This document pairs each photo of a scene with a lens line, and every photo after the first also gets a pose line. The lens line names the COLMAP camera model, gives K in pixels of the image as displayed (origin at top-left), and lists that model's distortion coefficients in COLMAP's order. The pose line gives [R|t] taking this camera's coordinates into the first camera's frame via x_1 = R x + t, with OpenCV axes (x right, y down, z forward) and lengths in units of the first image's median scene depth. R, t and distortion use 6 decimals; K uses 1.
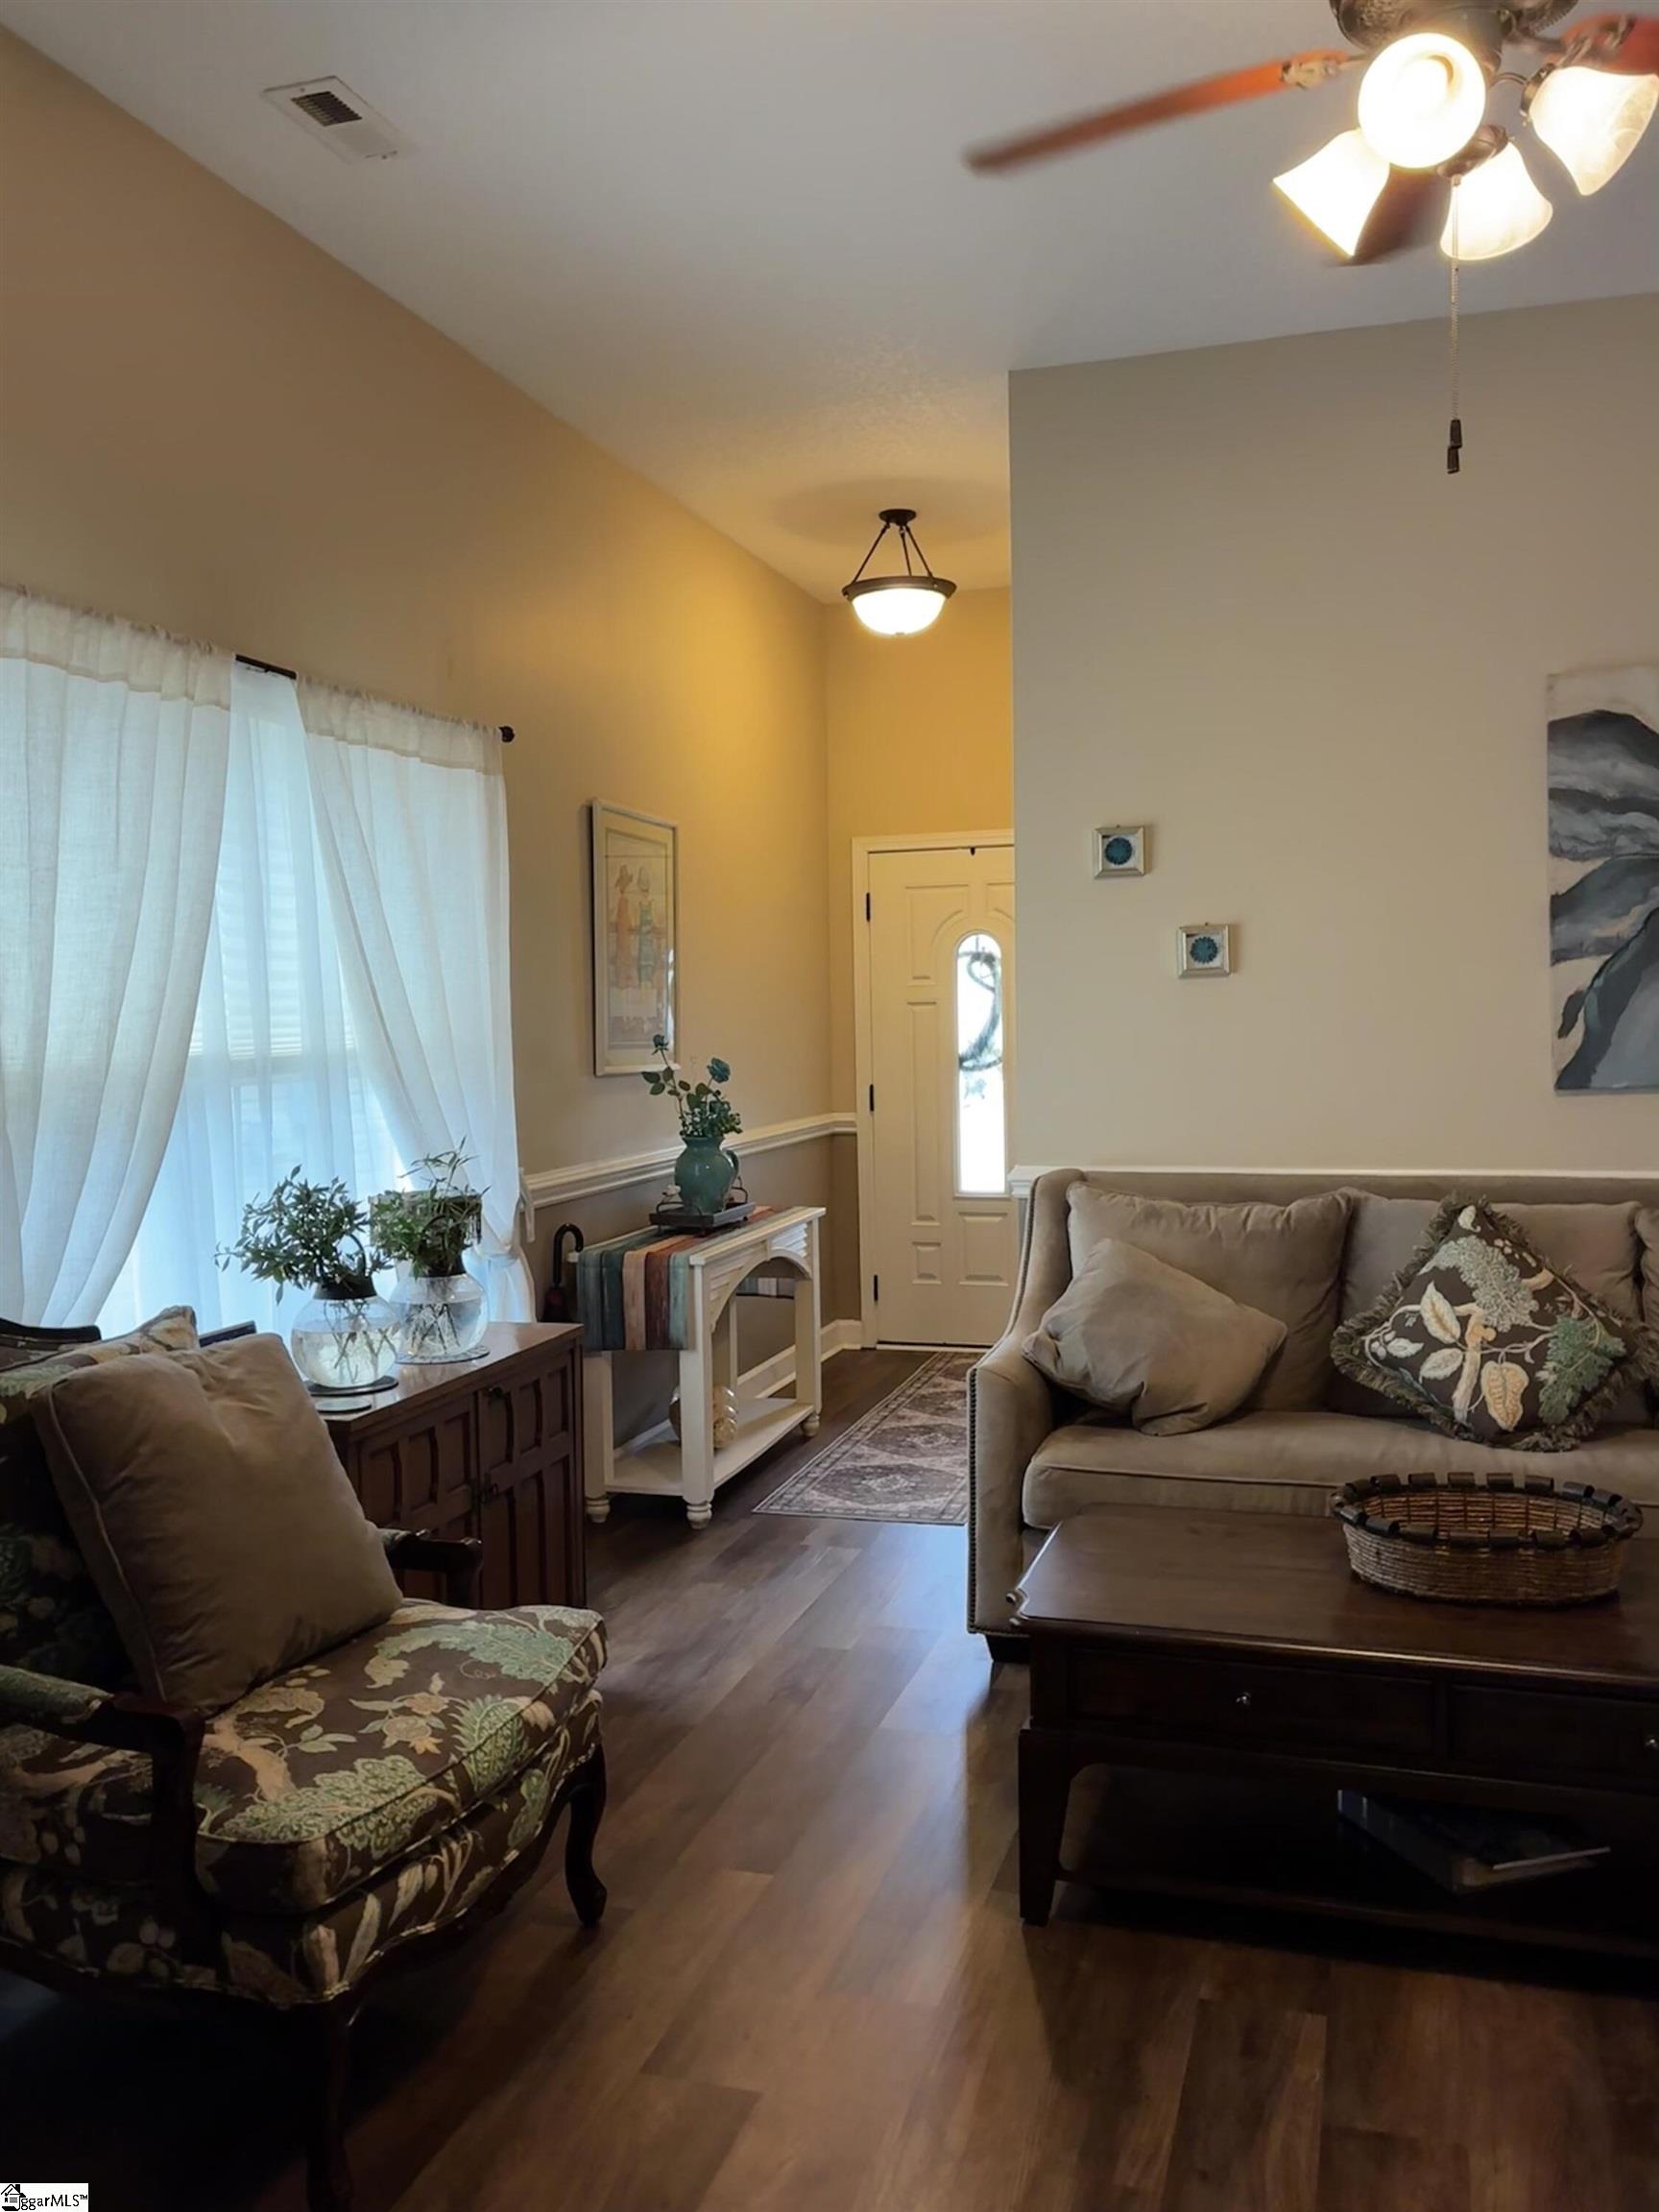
lens RADIAL K [[1840.5, 0, 829.5], [0, 1840.5, 1106.0], [0, 0, 1]] dist [0.068807, -0.082175]
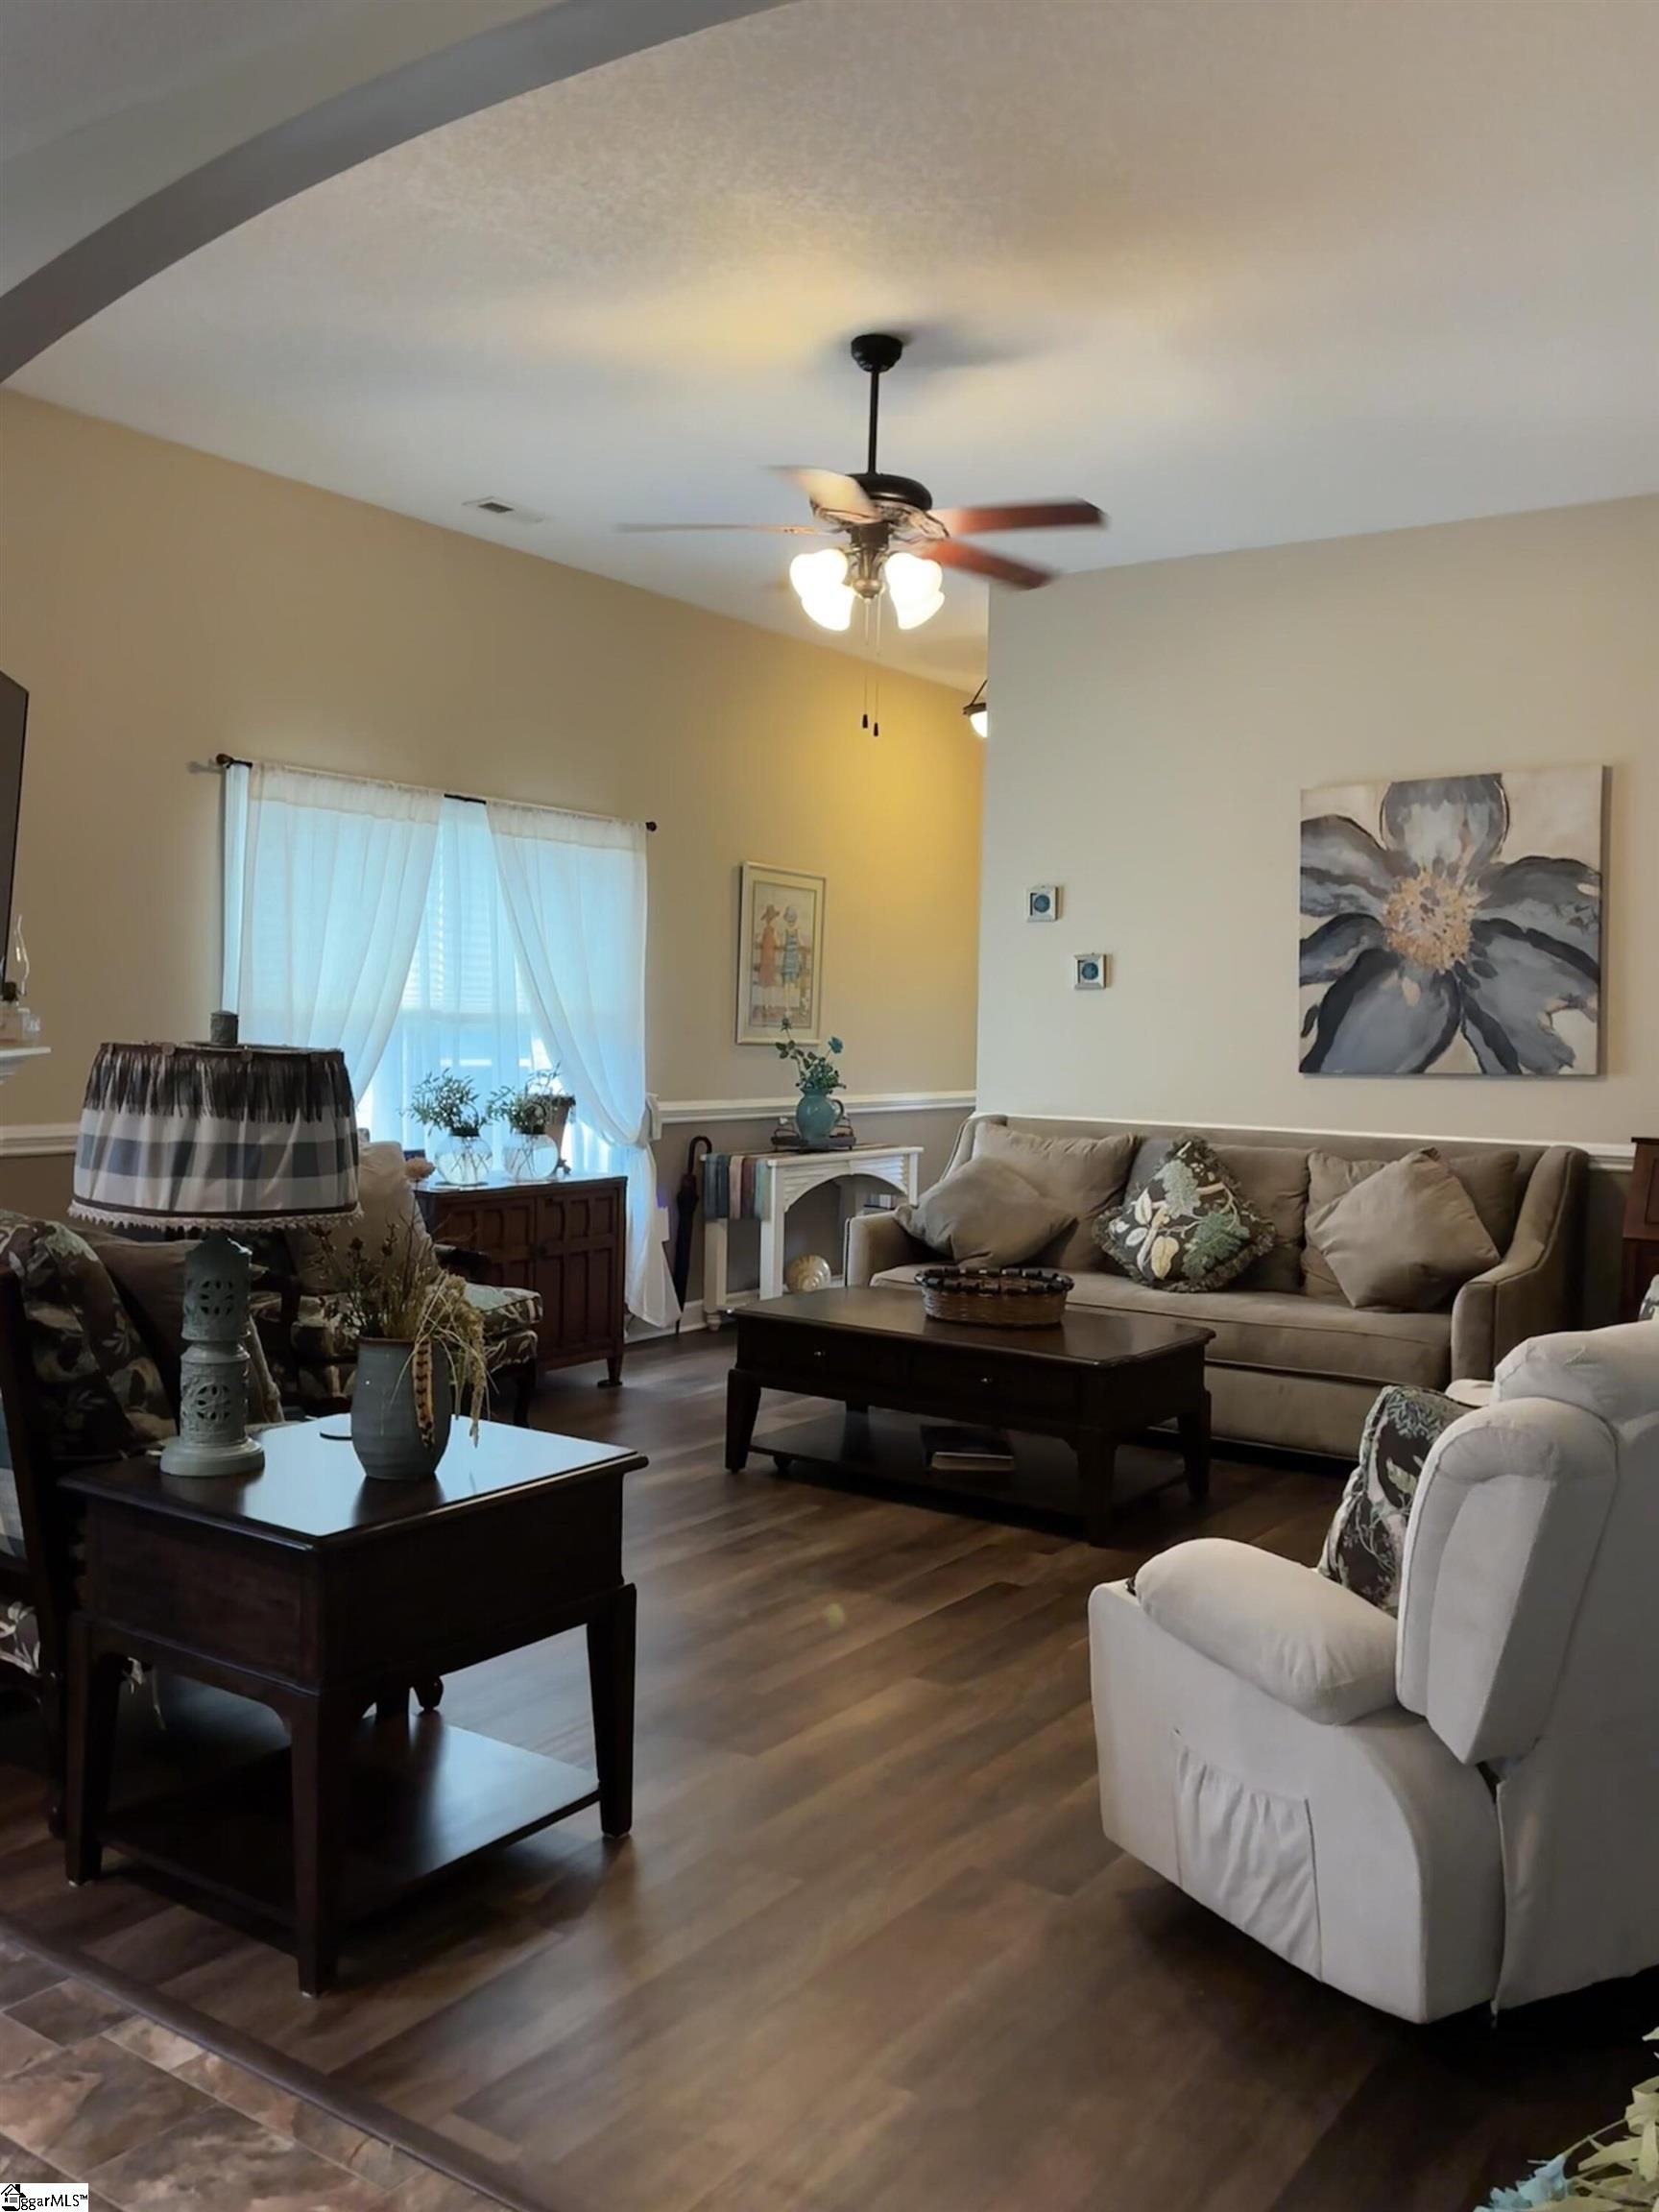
lens RADIAL K [[1840.5, 0, 829.5], [0, 1840.5, 1106.0], [0, 0, 1]] dist [0.068807, -0.082175]
pose [[0.948699, 0.051711, -0.311923, 0.500473], [-0.054944, 0.998488, -0.001580, 0.040052], [0.311370, 0.018637, 0.950106, -0.498391]]
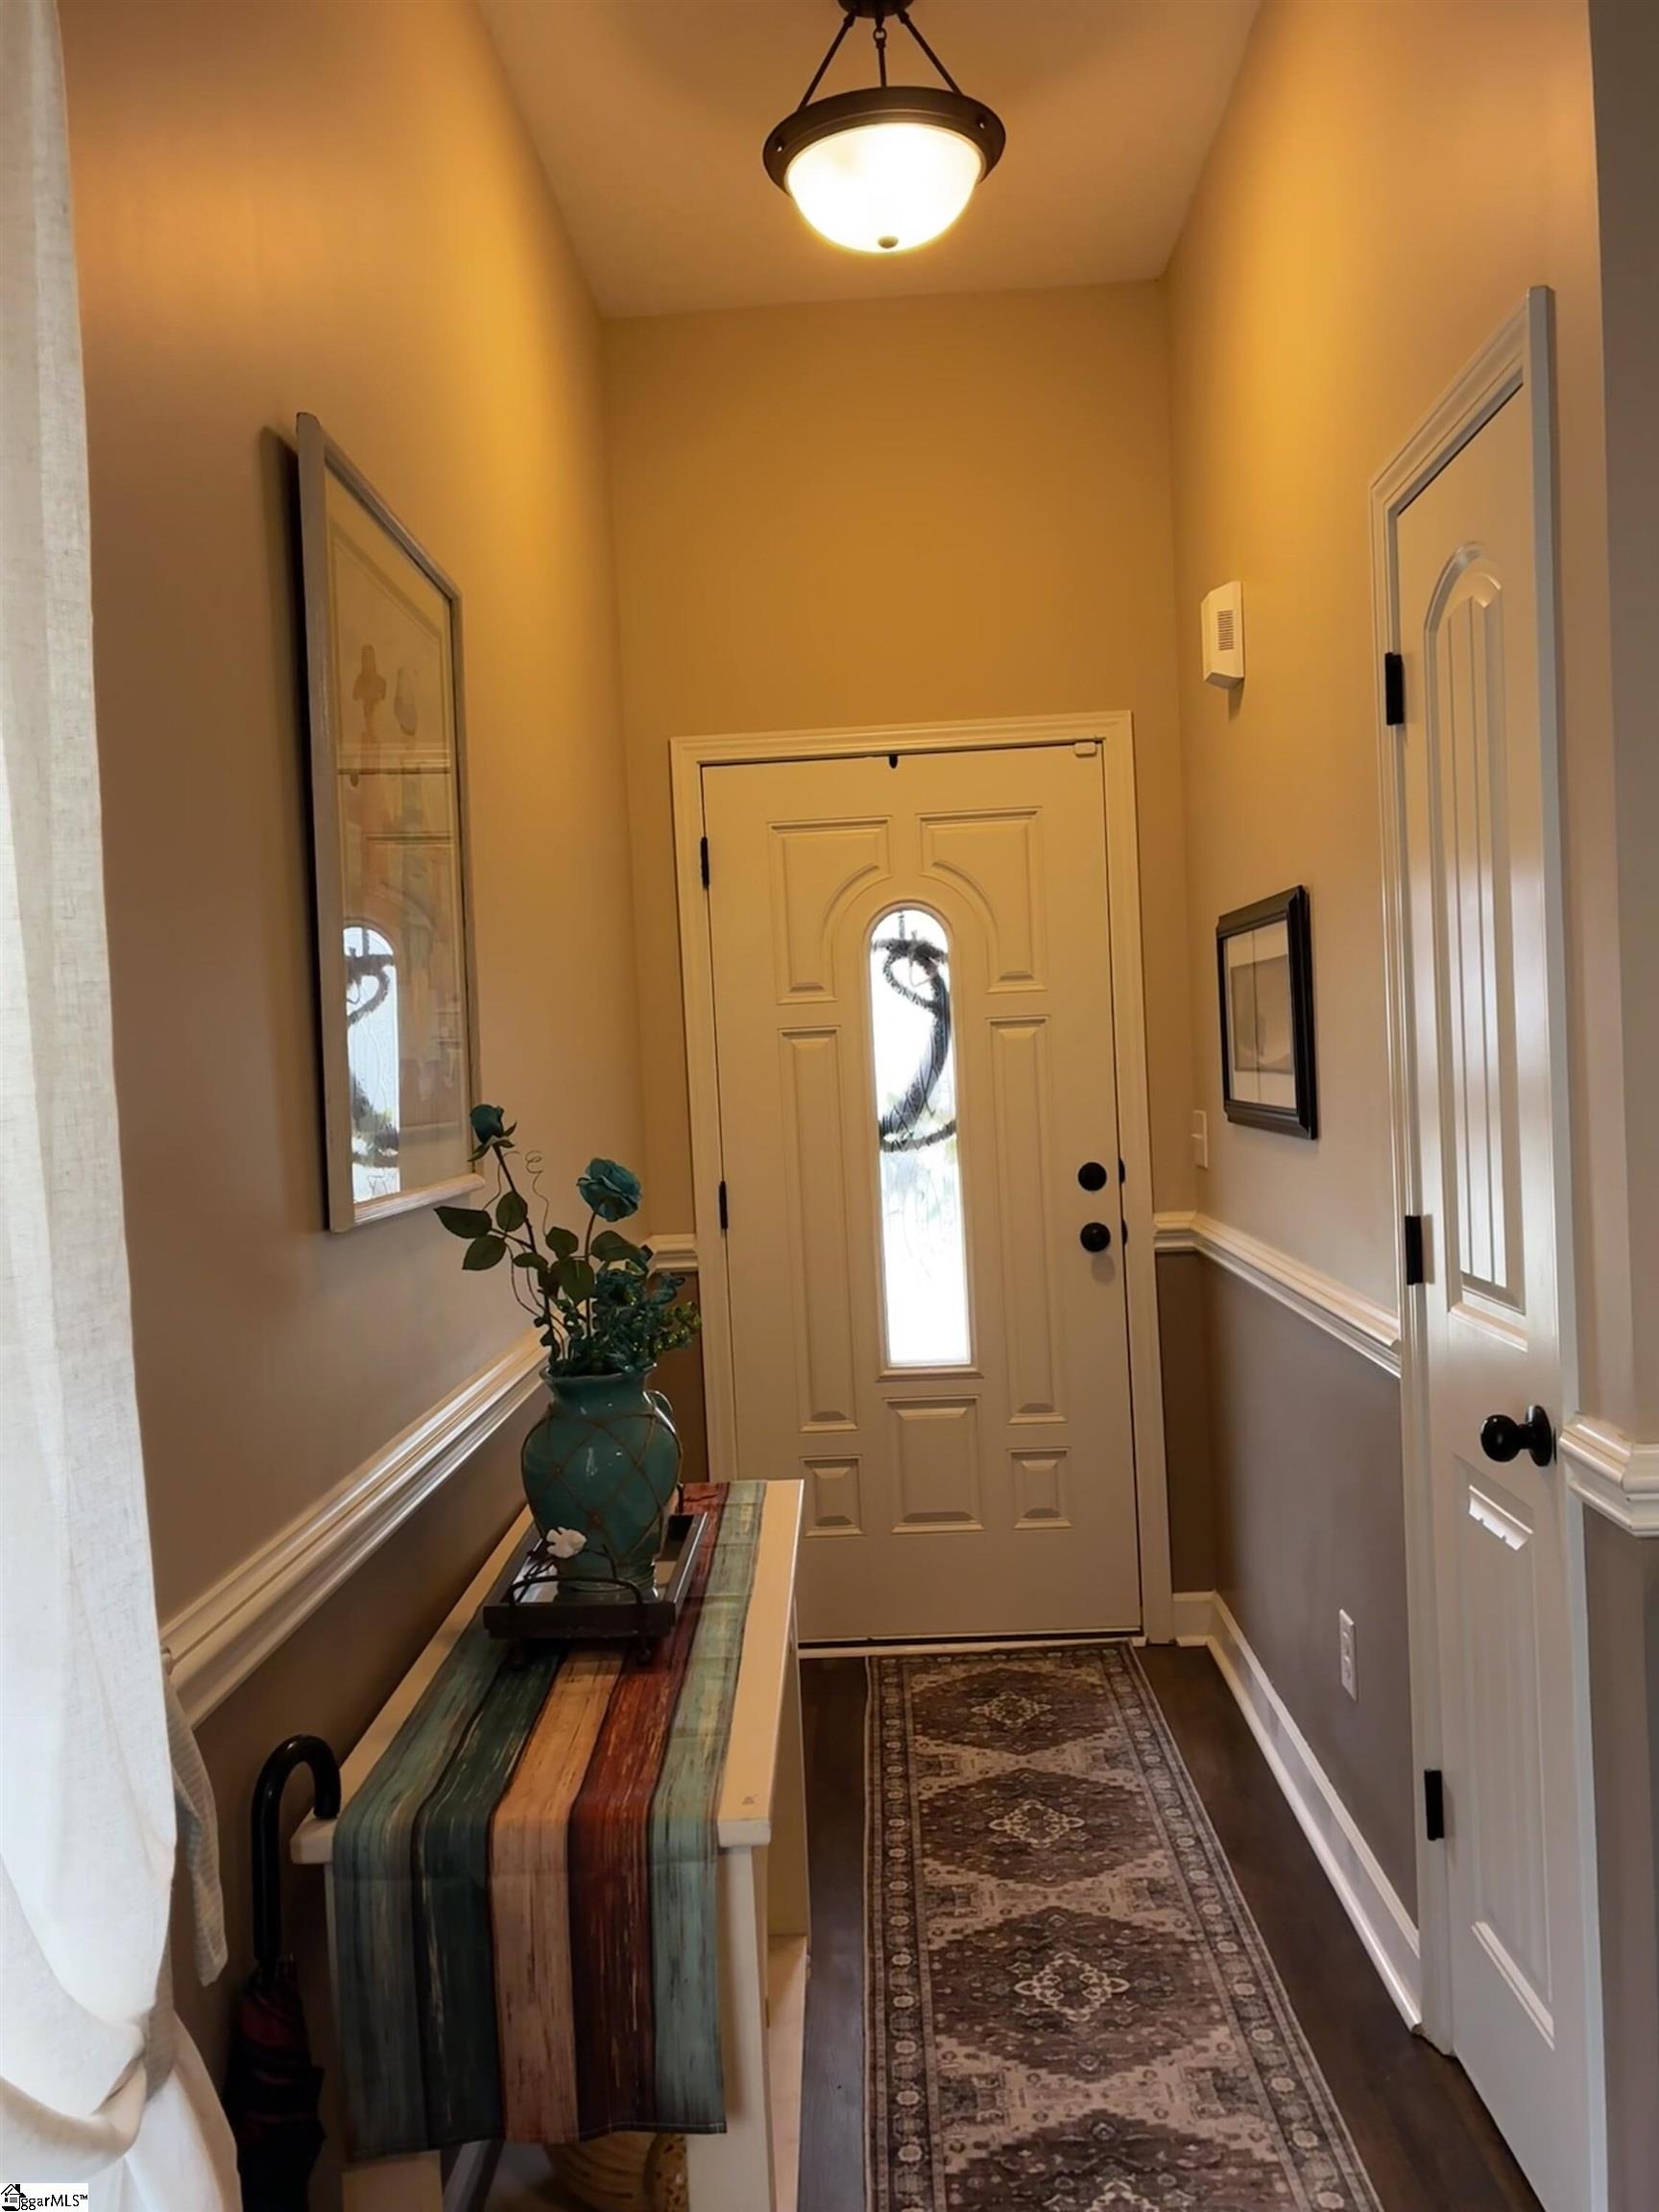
lens RADIAL K [[1840.5, 0, 829.5], [0, 1840.5, 1106.0], [0, 0, 1]] dist [0.068807, -0.082175]
pose [[0.965424, -0.032927, 0.258596, -0.148158], [0.040450, 0.998898, -0.023824, -0.033106], [-0.257526, 0.033460, 0.965692, 0.758500]]
